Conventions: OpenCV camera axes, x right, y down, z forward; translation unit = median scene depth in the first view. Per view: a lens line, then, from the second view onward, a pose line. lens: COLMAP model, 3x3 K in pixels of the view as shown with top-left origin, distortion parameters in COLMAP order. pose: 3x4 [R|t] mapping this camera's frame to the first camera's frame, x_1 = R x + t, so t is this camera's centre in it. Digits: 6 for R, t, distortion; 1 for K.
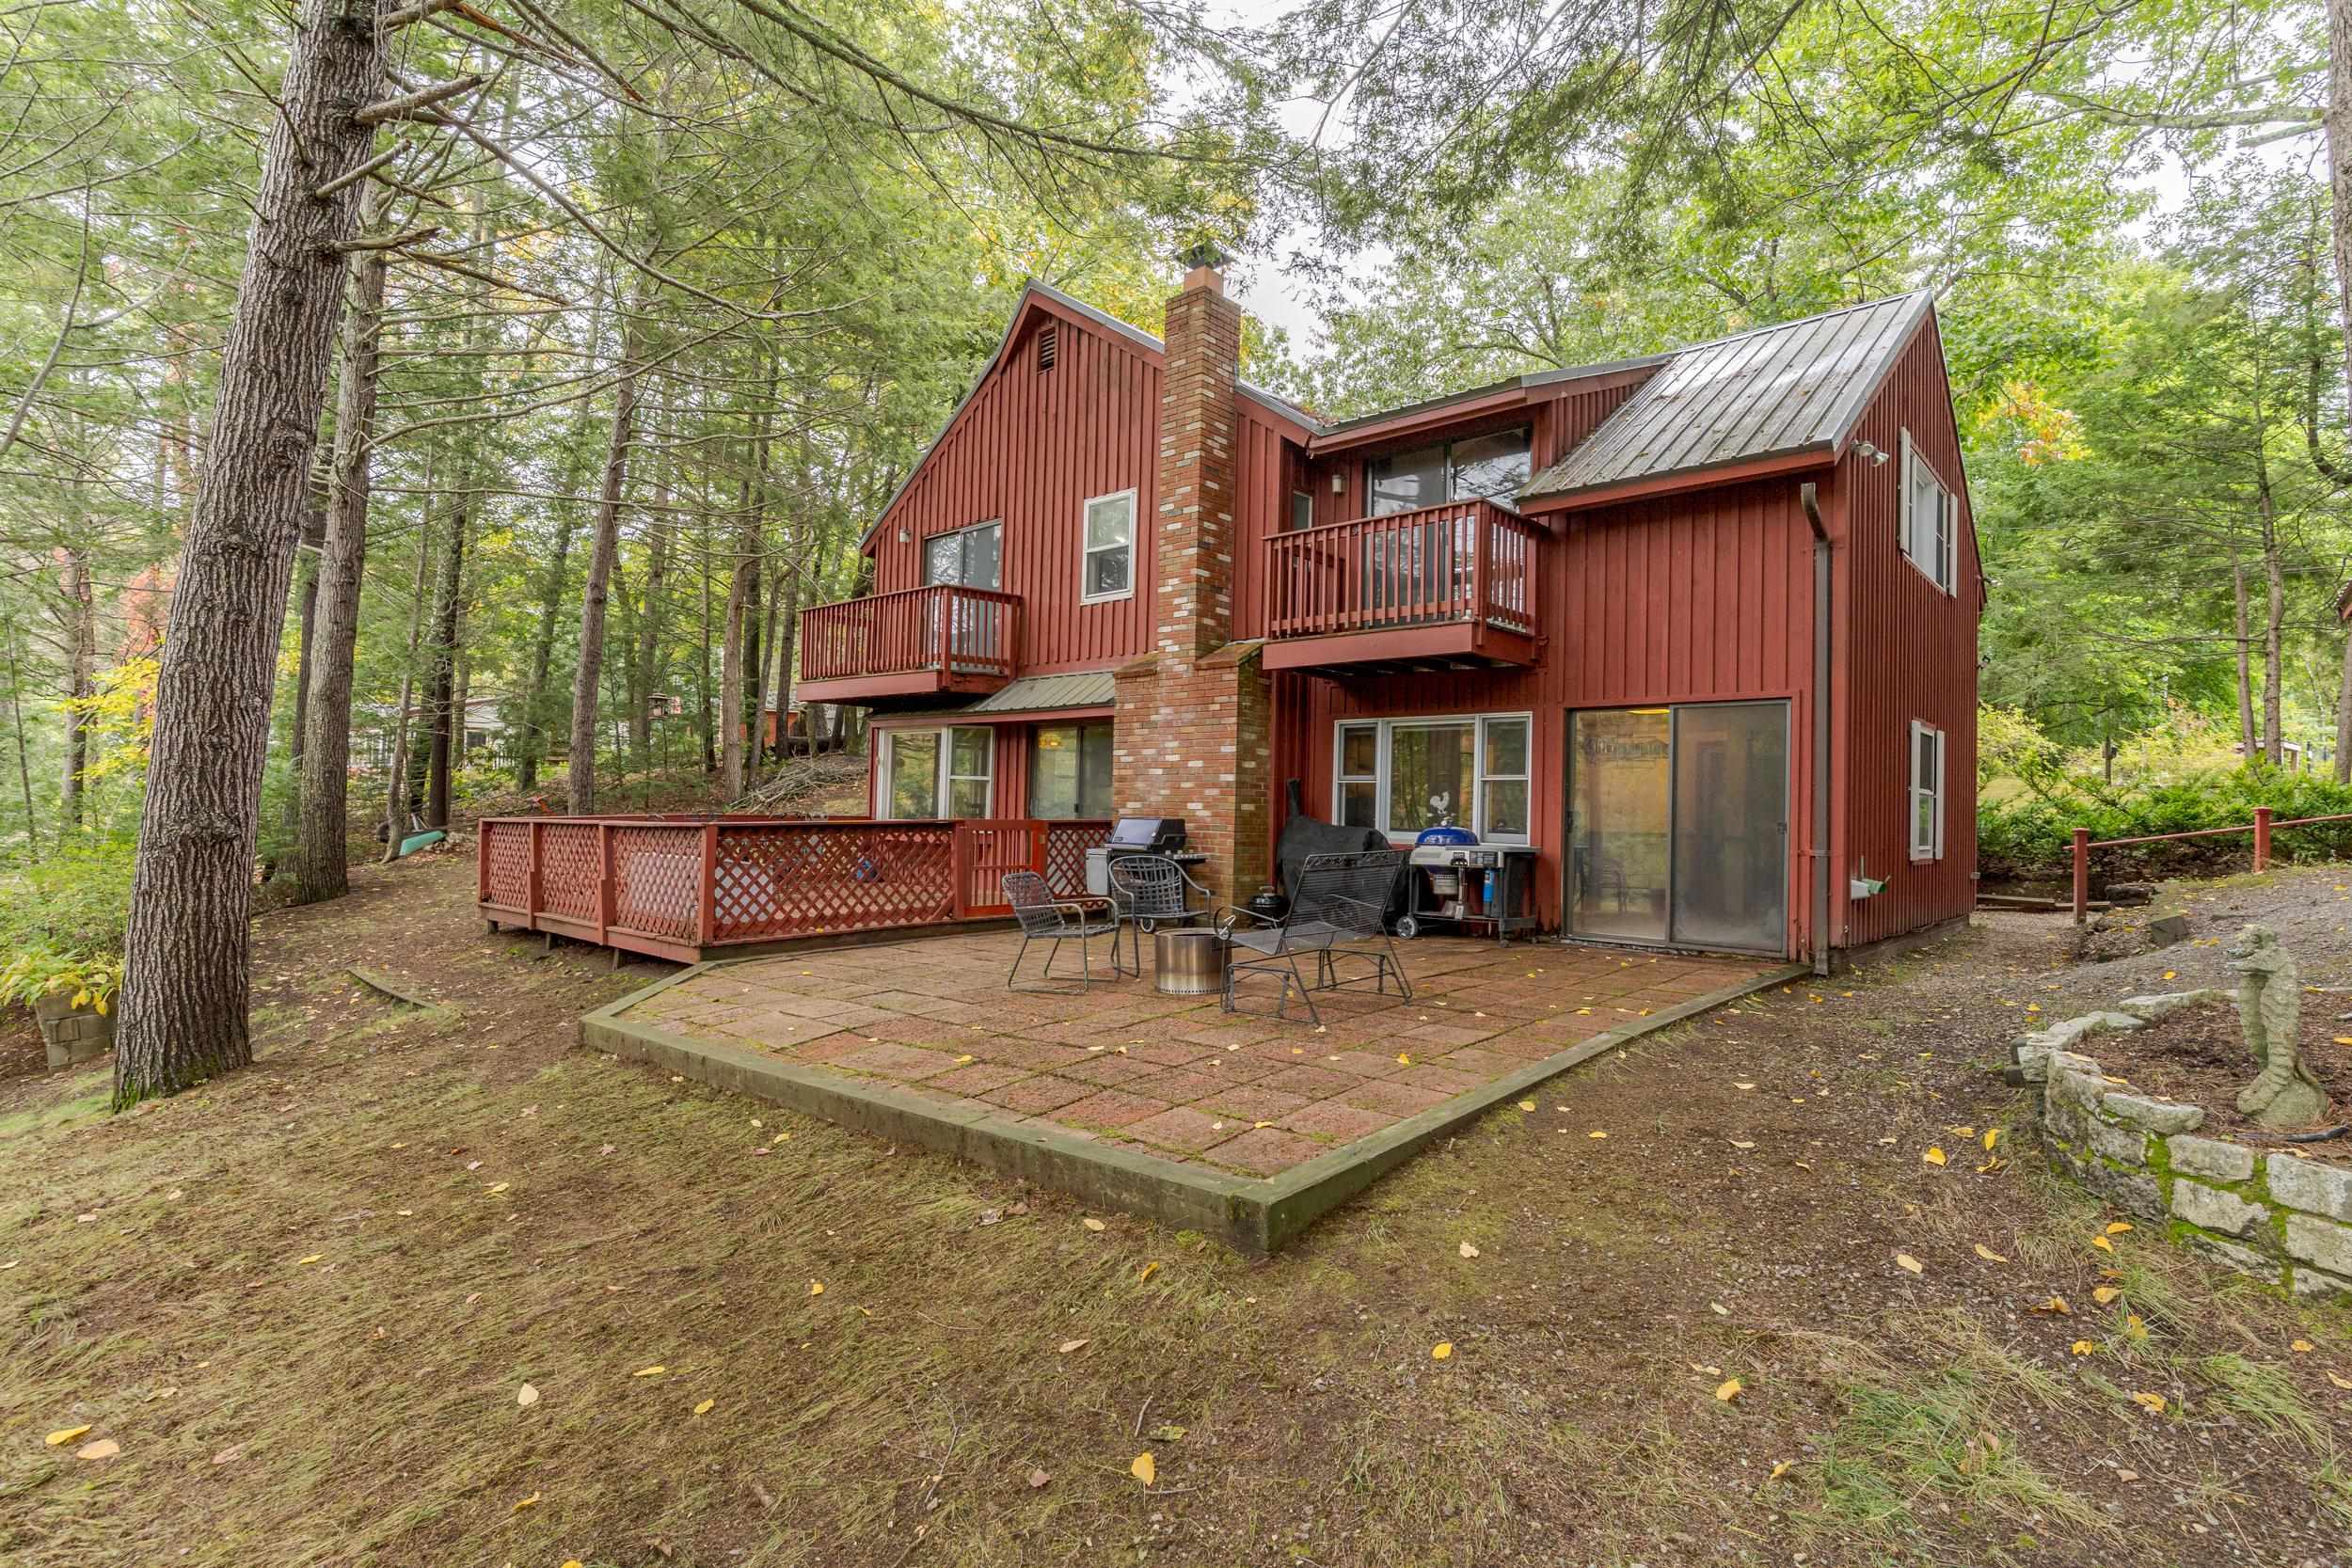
lens RADIAL K [[1135.7, 0, 1176.0], [0, 1135.7, 784.0], [0, 0, 1]] dist [-0.000652, -0.000150]
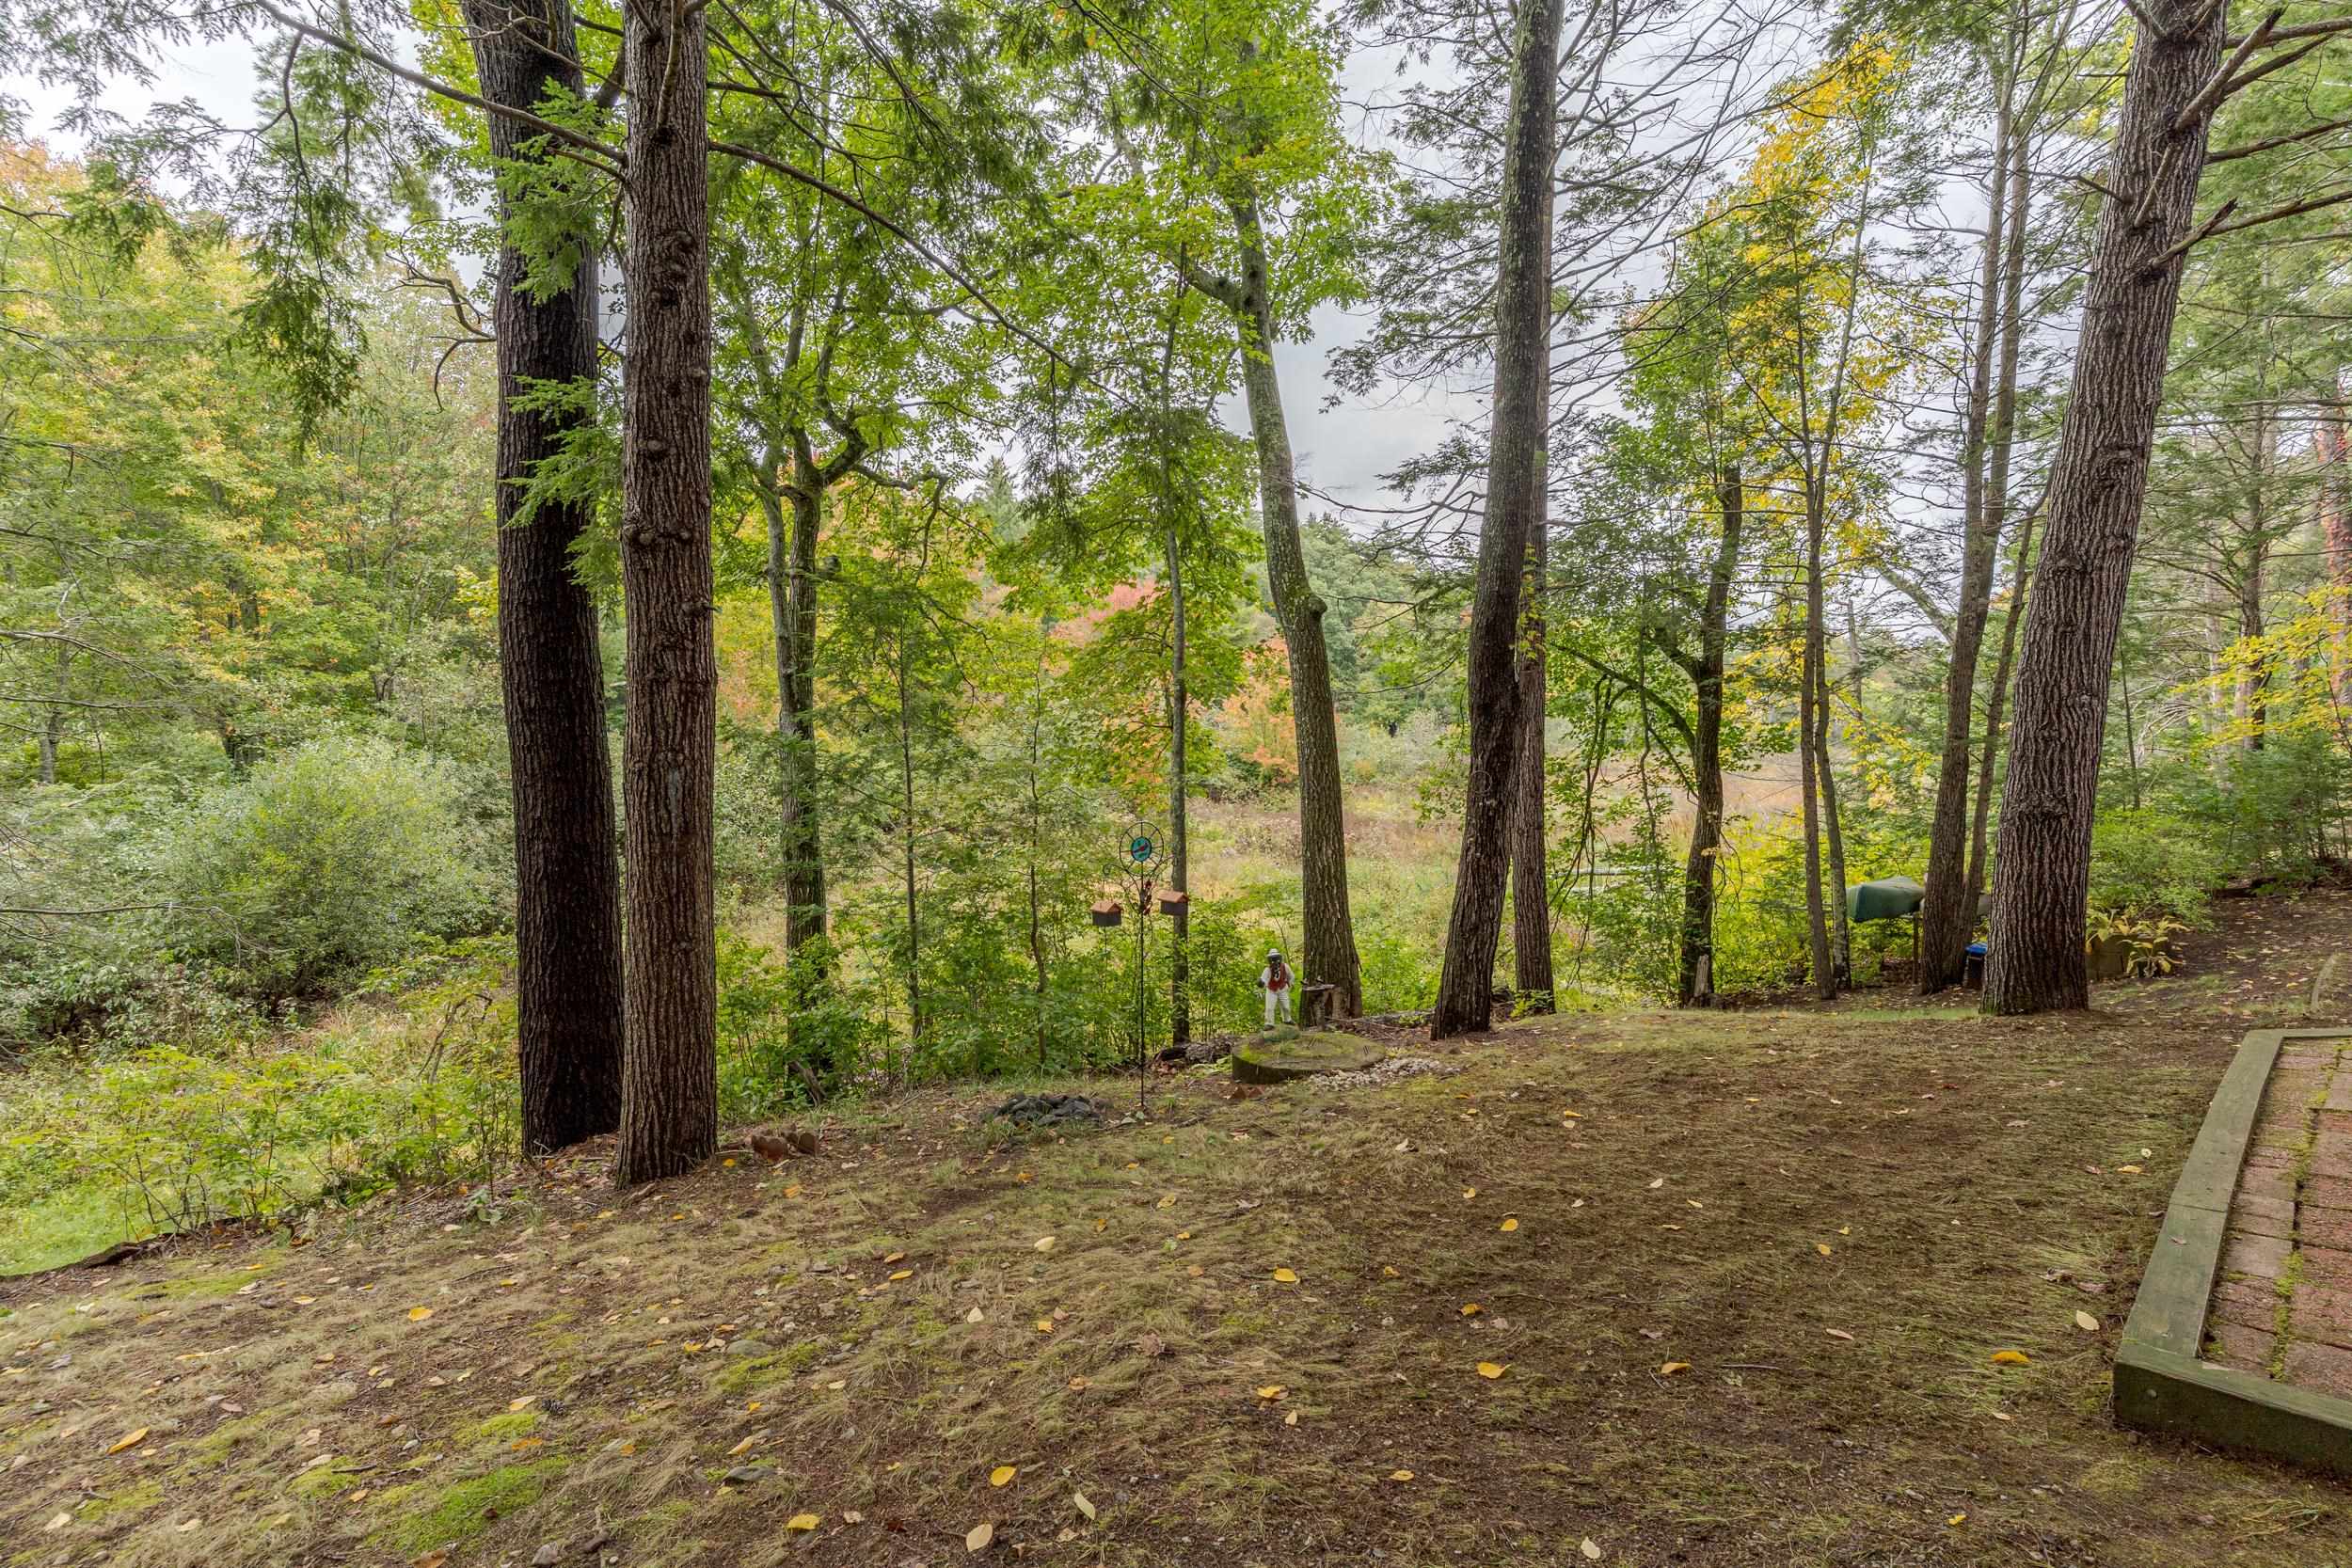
lens RADIAL K [[1103.2, 0, 1179.5], [0, 1103.2, 794.4], [0, 0, 1]] dist [-0.001635, 0.000685]
pose [[-0.082514, 0.034574, -0.995990, 0.394976], [0.021376, 0.999230, 0.032916, -0.032581], [0.996361, -0.018575, -0.083190, 0.175174]]
